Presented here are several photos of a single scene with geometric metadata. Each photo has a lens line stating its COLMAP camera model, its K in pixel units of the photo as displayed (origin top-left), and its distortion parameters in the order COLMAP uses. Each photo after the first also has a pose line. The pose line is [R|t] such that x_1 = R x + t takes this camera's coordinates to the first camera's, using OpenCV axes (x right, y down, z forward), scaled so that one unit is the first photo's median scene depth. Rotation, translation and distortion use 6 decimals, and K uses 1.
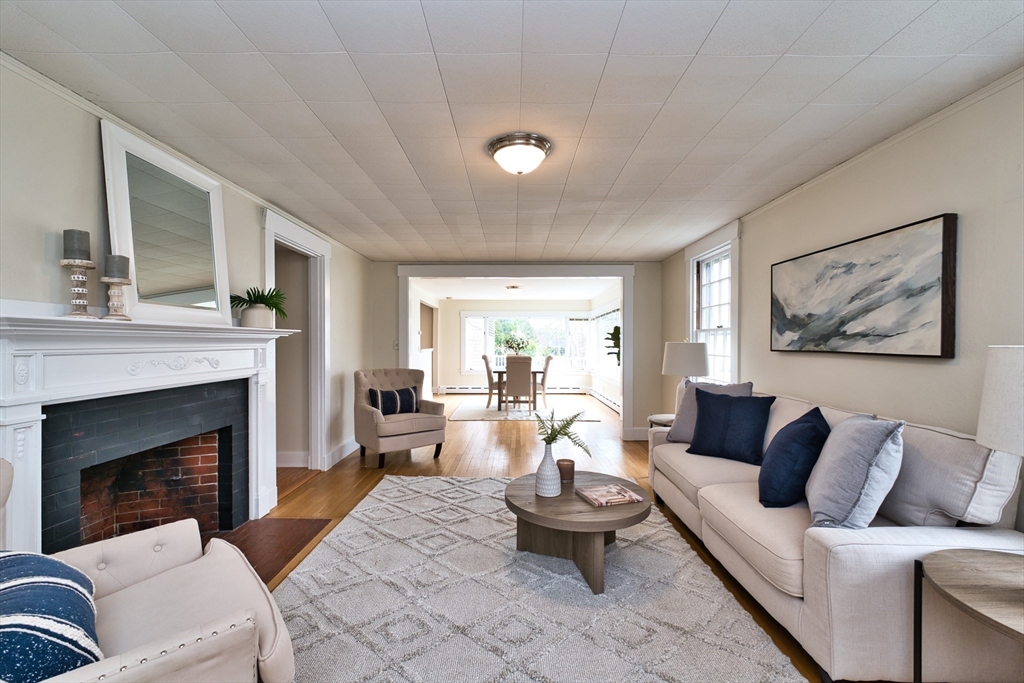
lens RADIAL K [[422.1, 0, 513.1], [0, 422.1, 344.4], [0, 0, 1]] dist [-0.000458, 0.000009]
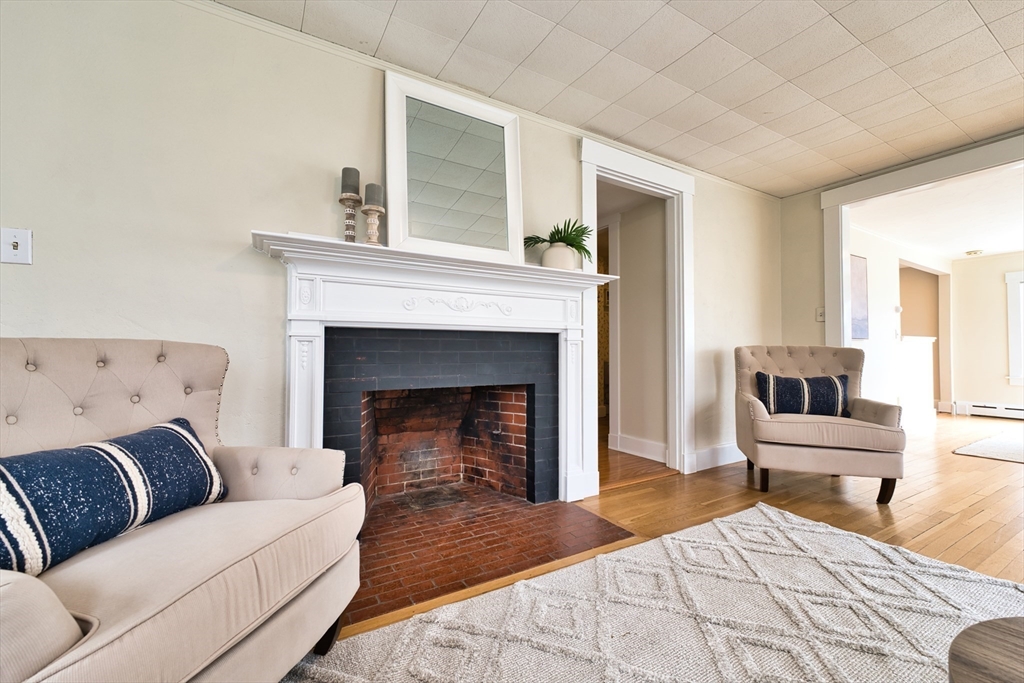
lens RADIAL K [[423.8, 0, 511.4], [0, 423.8, 342.8], [0, 0, 1]] dist [-0.005411, 0.000385]
pose [[0.513041, -0.020083, -0.858129, 0.073128], [-0.006764, 0.999601, -0.027437, 0.129654], [0.858337, 0.019881, 0.512700, 0.500669]]
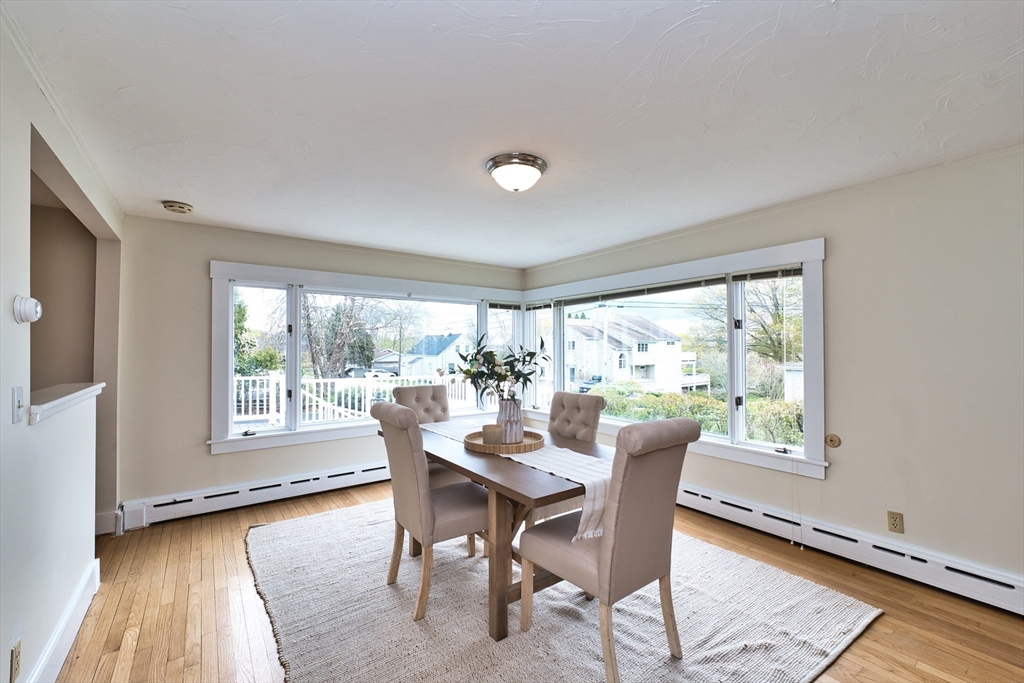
lens RADIAL K [[423.8, 0, 511.4], [0, 423.8, 342.8], [0, 0, 1]] dist [-0.005411, 0.000385]
pose [[0.799268, 0.002912, 0.600968, -0.499730], [0.005702, 0.999906, -0.012430, -0.036903], [-0.600948, 0.013361, 0.799177, 2.210804]]
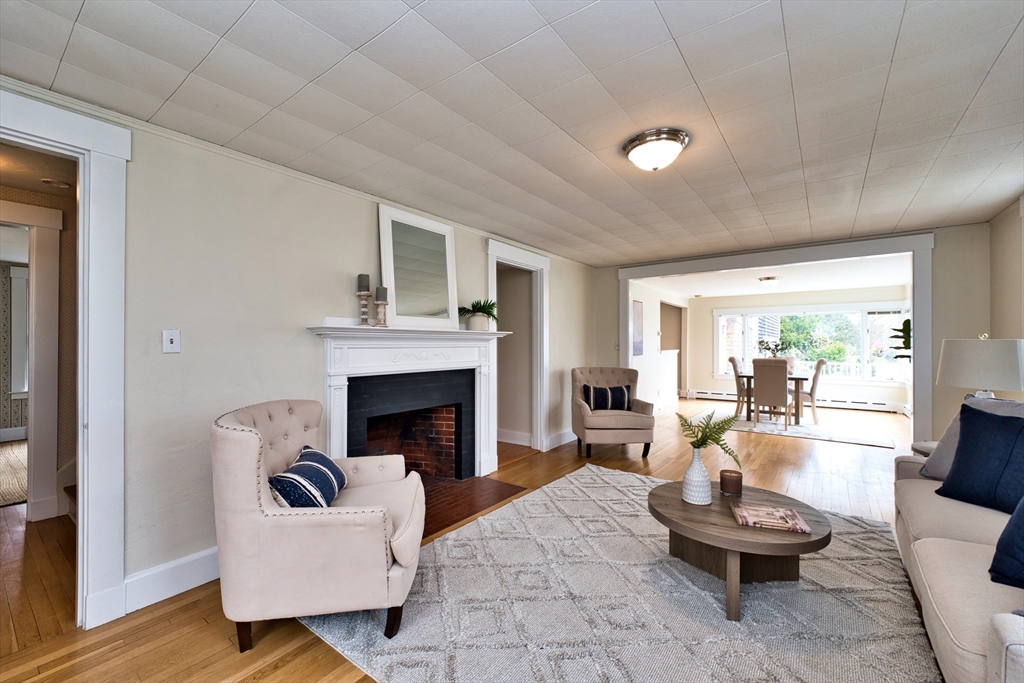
lens RADIAL K [[423.8, 0, 511.4], [0, 423.8, 342.8], [0, 0, 1]] dist [-0.005411, 0.000385]
pose [[0.800178, -0.004441, -0.599746, 0.280706], [-0.001641, 0.999953, -0.009593, 0.011428], [0.599760, 0.008660, 0.800133, 0.002811]]
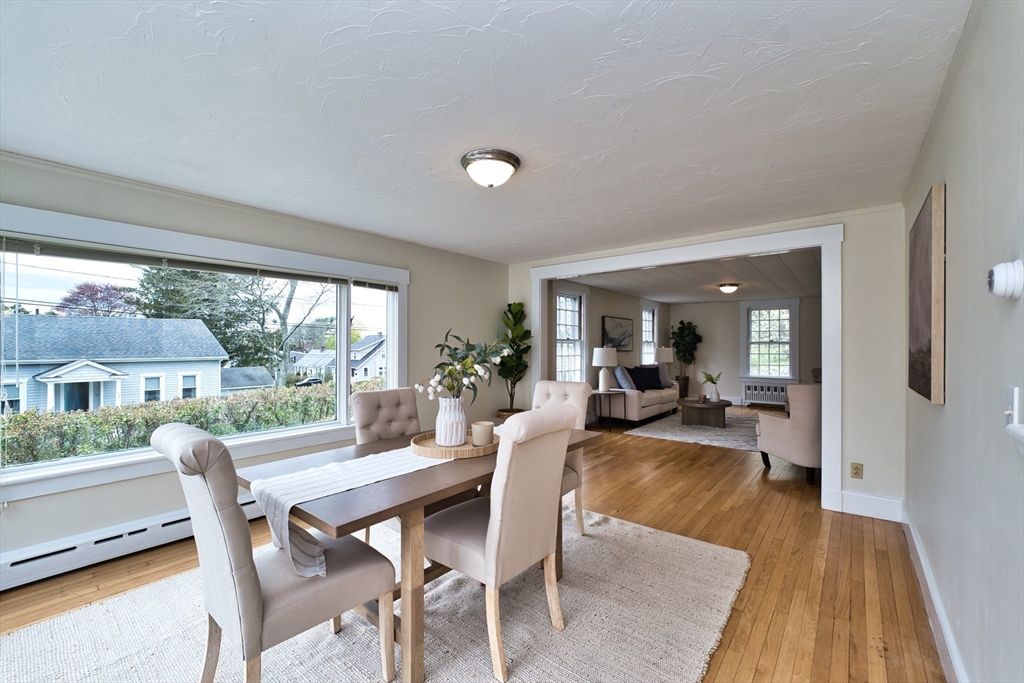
lens RADIAL K [[423.8, 0, 511.4], [0, 423.8, 342.8], [0, 0, 1]] dist [-0.005411, 0.000385]
pose [[-0.773120, 0.001843, 0.634257, -0.581930], [-0.000179, 0.999995, -0.003125, -0.027777], [-0.634259, -0.002530, -0.773116, 3.570726]]
